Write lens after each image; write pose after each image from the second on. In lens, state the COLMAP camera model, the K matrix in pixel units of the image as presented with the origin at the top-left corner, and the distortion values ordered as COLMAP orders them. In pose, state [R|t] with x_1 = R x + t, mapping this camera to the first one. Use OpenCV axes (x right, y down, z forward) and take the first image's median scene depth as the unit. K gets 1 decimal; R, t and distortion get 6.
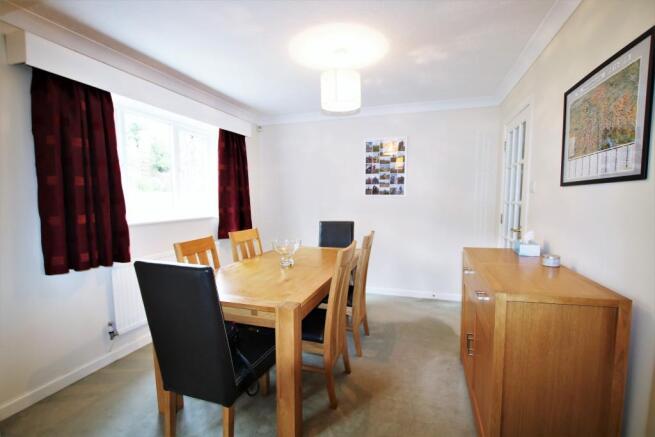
lens RADIAL K [[307.7, 0, 326.8], [0, 307.7, 220.1], [0, 0, 1]] dist [-0.000017, -0.000062]
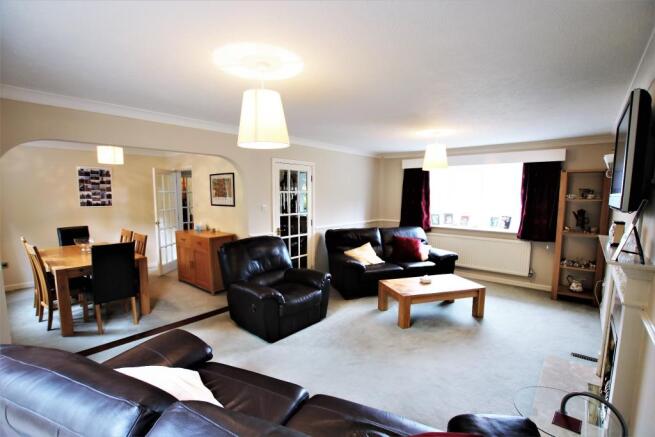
lens RADIAL K [[307.7, 0, 327.2], [0, 307.7, 221.1], [0, 0, 1]] dist [-0.000017, -0.000062]
pose [[0.362931, -0.079555, 0.928414, -0.775902], [0.056248, 0.996402, 0.063393, -0.042611], [-0.930117, 0.029214, 0.366101, -0.545005]]
